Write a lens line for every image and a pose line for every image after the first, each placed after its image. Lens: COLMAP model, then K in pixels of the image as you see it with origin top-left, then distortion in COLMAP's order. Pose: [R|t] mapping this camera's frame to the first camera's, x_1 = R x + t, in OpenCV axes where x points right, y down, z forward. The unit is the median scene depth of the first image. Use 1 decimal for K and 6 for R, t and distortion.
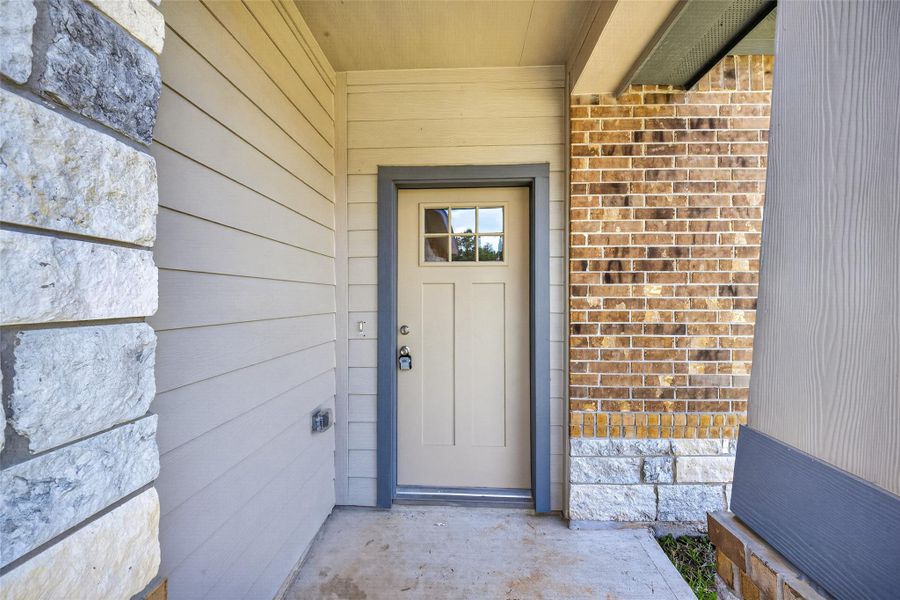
lens RADIAL K [[369.4, 0, 445.6], [0, 369.4, 298.6], [0, 0, 1]] dist [0.002182, -0.006482]
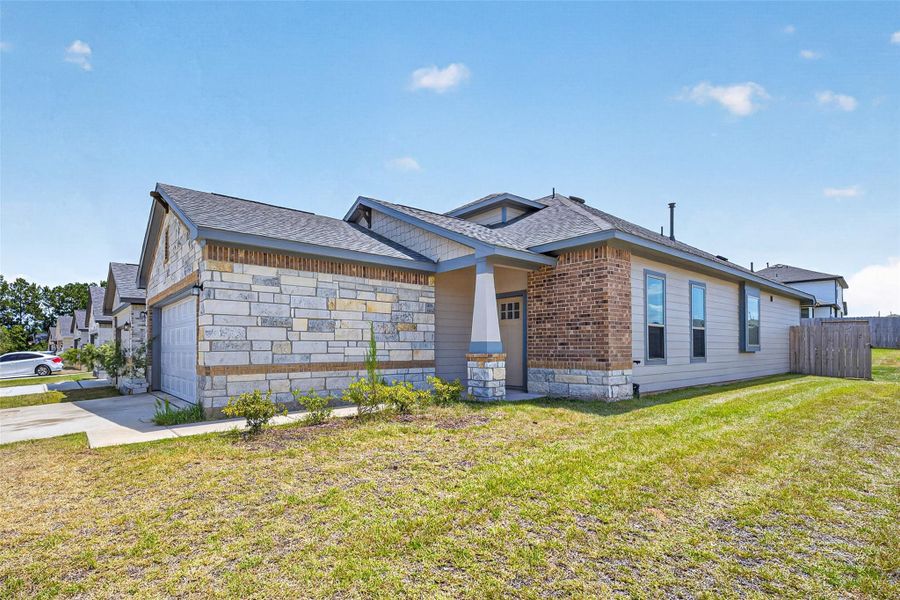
lens RADIAL K [[432.9, 0, 378.2], [0, 432.9, 349.5], [0, 0, 1]] dist [-0.072250, -0.006480]
pose [[0.627922, -0.003896, -0.778266, 2.659698], [0.000348, 0.999989, -0.004726, 0.219477], [0.778276, 0.002697, 0.627916, -2.724377]]
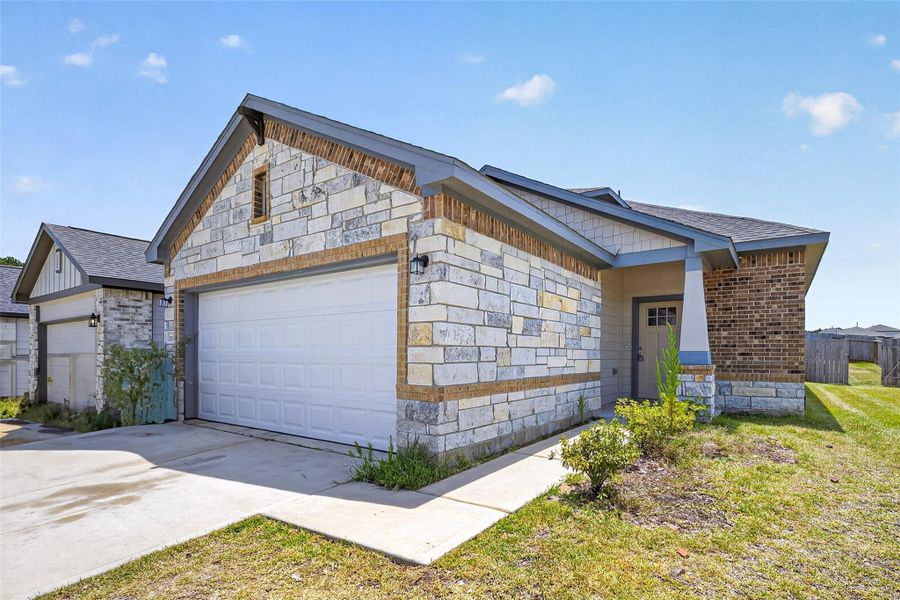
lens RADIAL K [[449.1, 0, 438.9], [0, 449.1, 365.7], [0, 0, 1]] dist [-0.046707, 0.002055]
pose [[0.833330, 0.015087, -0.552569, 0.610767], [-0.005070, 0.999794, 0.019653, 0.188446], [0.552752, -0.013576, 0.833235, -3.452726]]
